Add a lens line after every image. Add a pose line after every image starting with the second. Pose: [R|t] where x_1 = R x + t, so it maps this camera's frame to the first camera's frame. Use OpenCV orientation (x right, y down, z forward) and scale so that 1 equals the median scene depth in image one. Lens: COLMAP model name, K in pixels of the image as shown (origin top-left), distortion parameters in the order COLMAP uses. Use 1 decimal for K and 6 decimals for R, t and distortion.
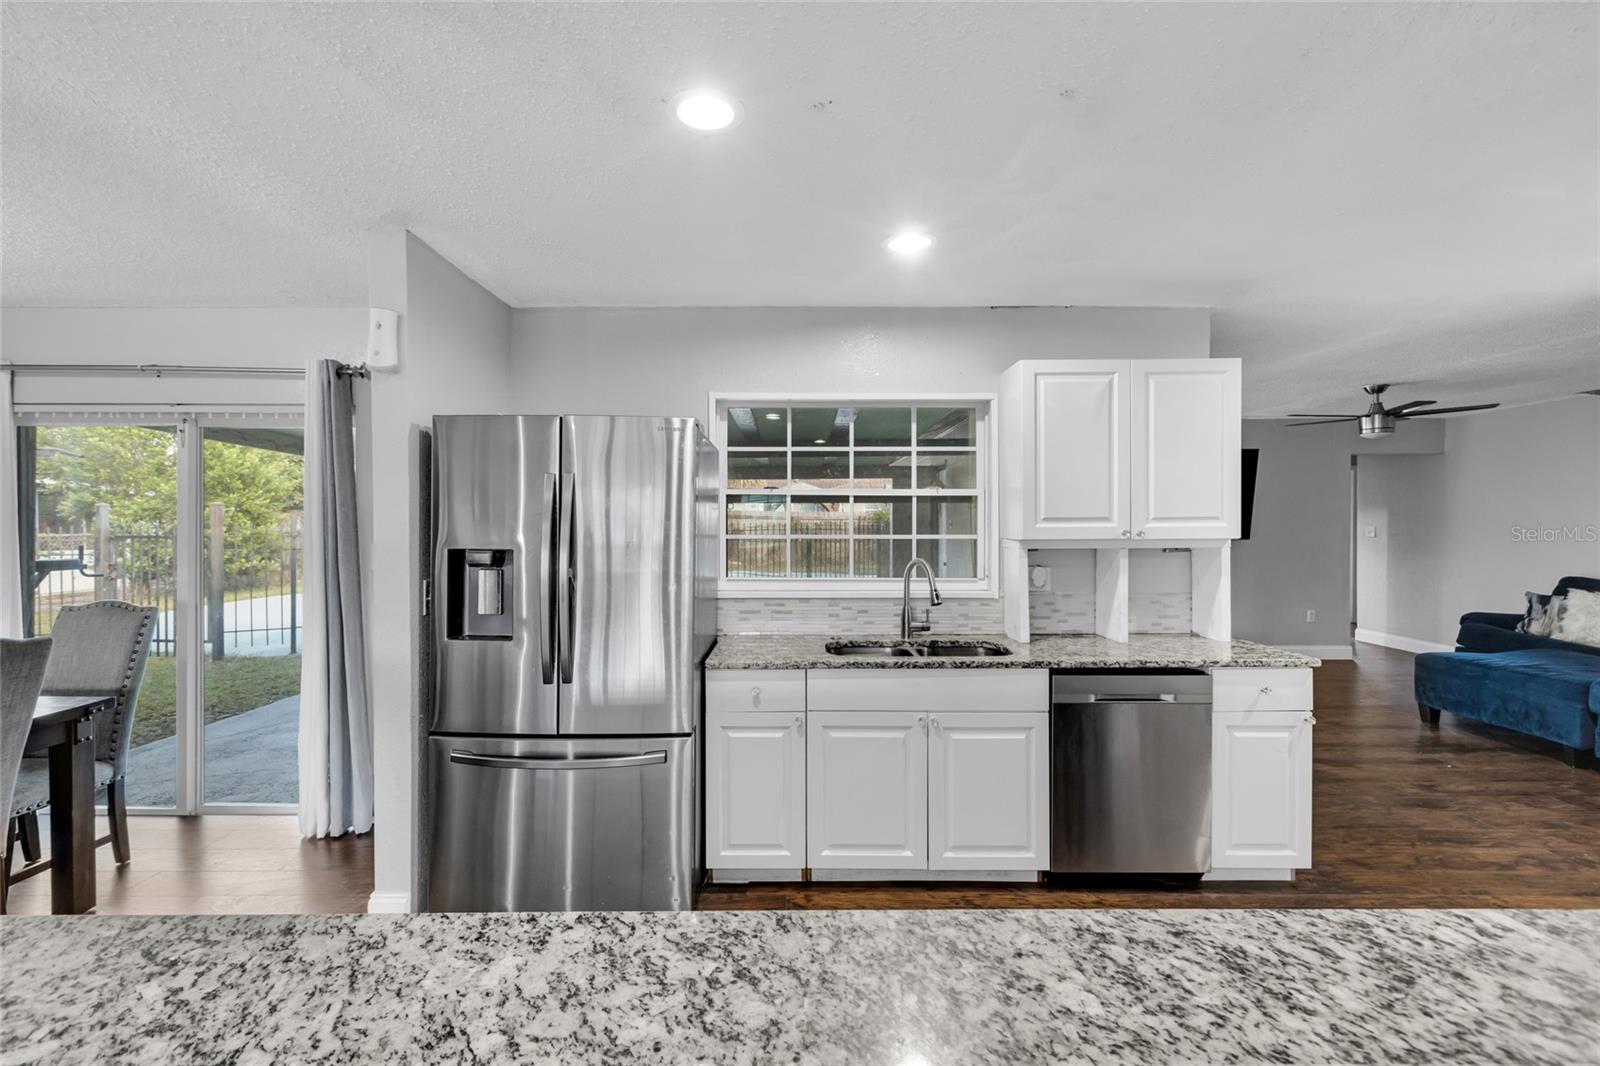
lens RADIAL K [[725.2, 0, 789.2], [0, 725.2, 530.6], [0, 0, 1]] dist [0.006839, 0.000395]
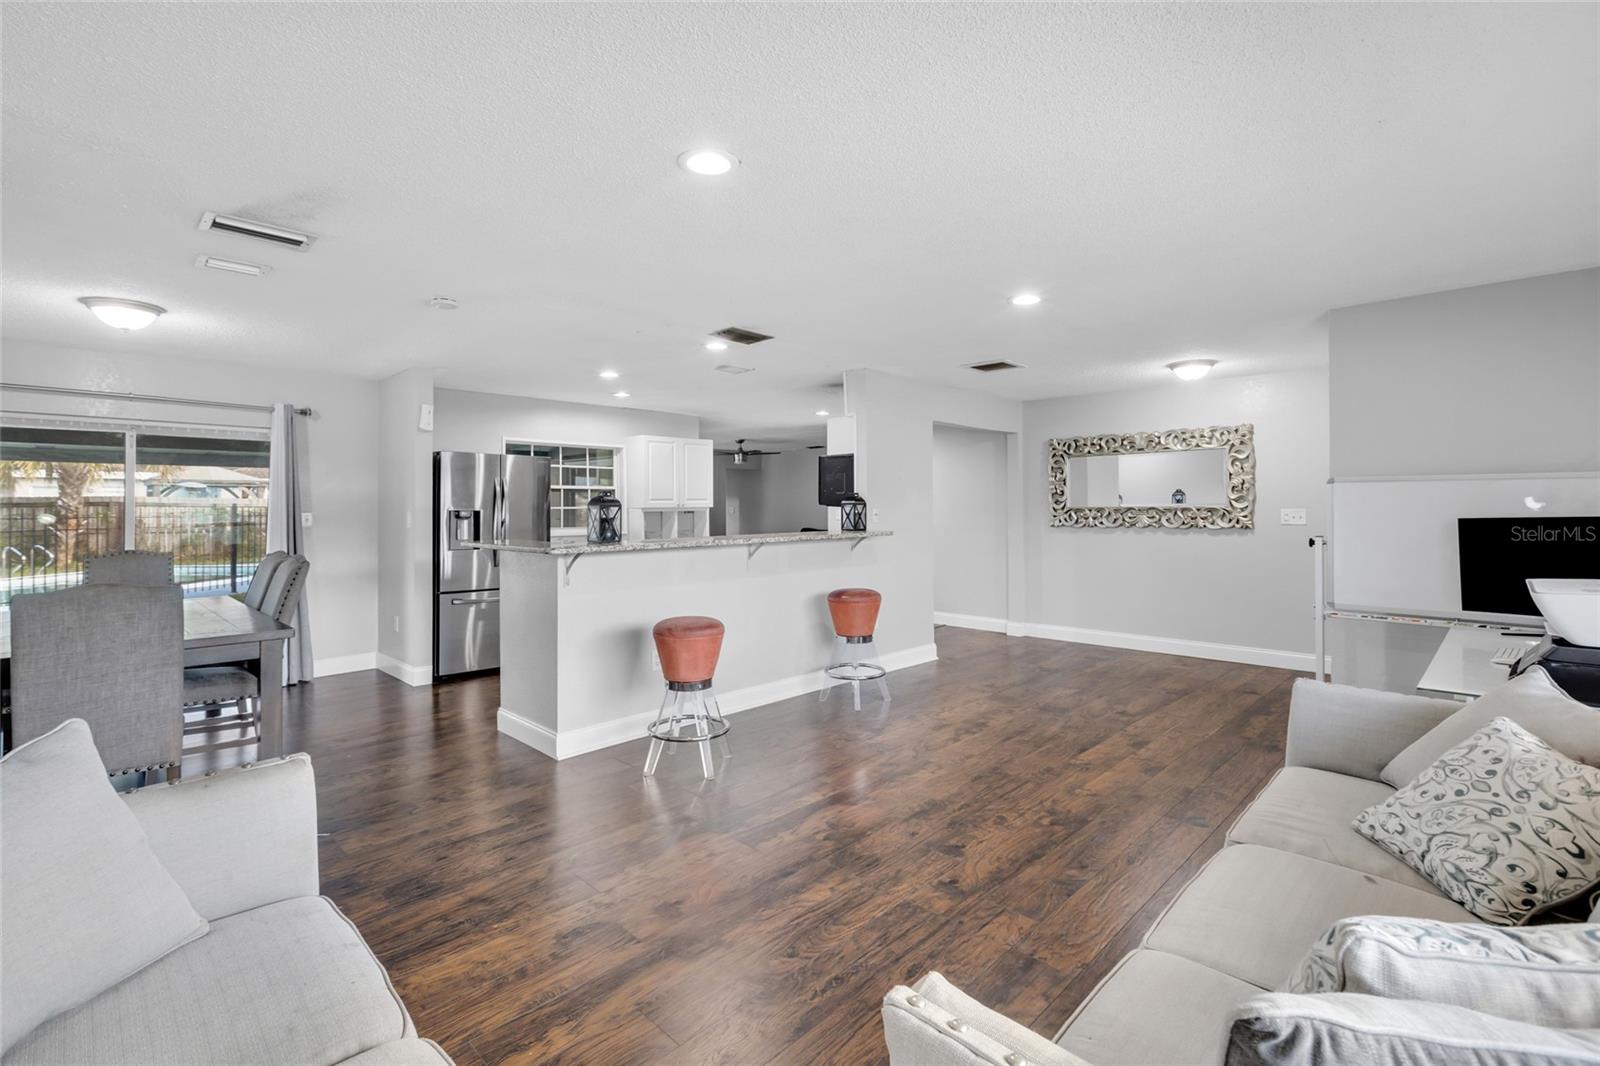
lens RADIAL K [[719.9, 0, 799.1], [0, 719.9, 506.8], [0, 0, 1]] dist [-0.000403, -0.000049]
pose [[0.701716, -0.000901, 0.712456, -0.923458], [0.013961, 0.999825, -0.012487, 0.041519], [-0.712319, 0.018709, 0.701606, -0.961021]]
